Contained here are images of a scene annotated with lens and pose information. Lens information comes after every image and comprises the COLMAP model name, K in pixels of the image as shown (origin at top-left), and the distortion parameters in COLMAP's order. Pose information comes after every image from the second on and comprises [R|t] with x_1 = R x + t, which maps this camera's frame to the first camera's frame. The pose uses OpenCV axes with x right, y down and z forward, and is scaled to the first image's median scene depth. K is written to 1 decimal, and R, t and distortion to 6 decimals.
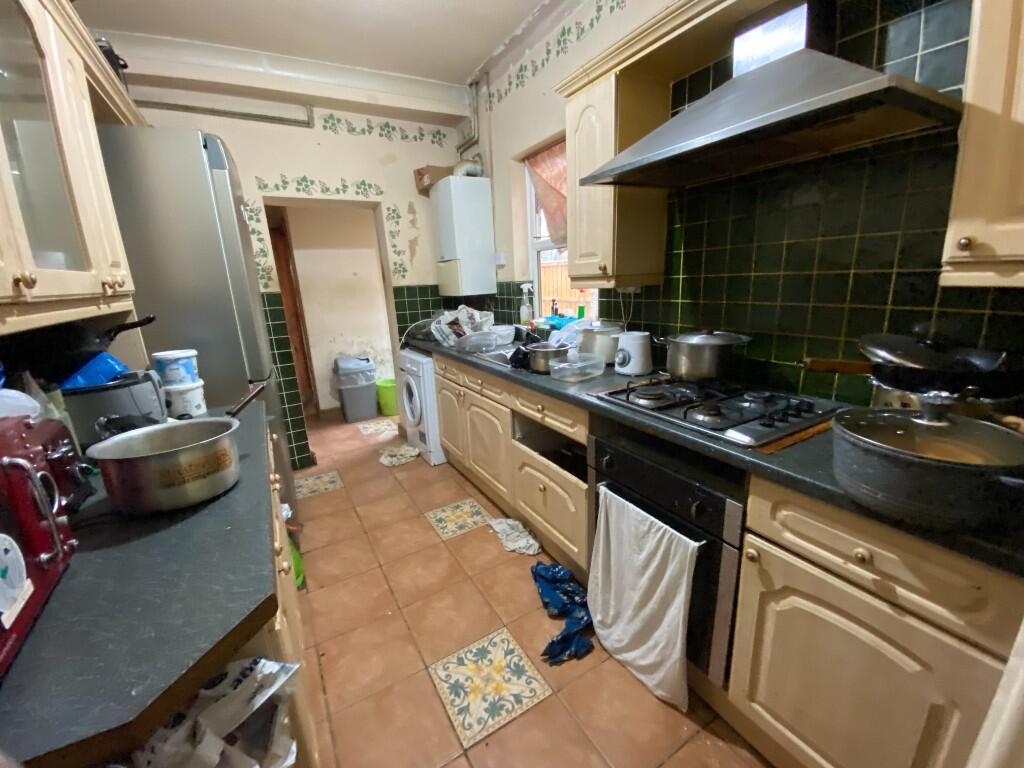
lens RADIAL K [[408.6, 0, 515.0], [0, 408.6, 384.5], [0, 0, 1]] dist [-0.000665, -0.017168]
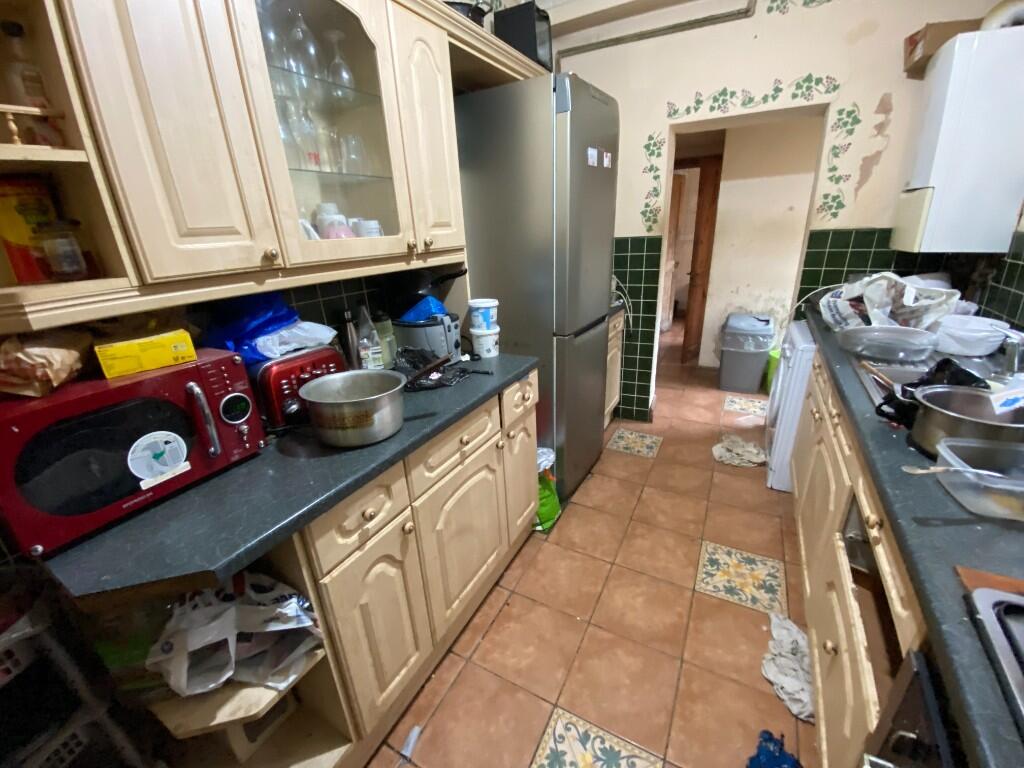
lens RADIAL K [[408.6, 0, 515.0], [0, 408.6, 384.5], [0, 0, 1]] dist [-0.000665, -0.017168]
pose [[0.487292, 0.321758, -0.811800, 0.119699], [-0.185094, 0.946576, 0.264072, -0.091202], [0.853397, 0.021579, 0.520814, 0.241527]]
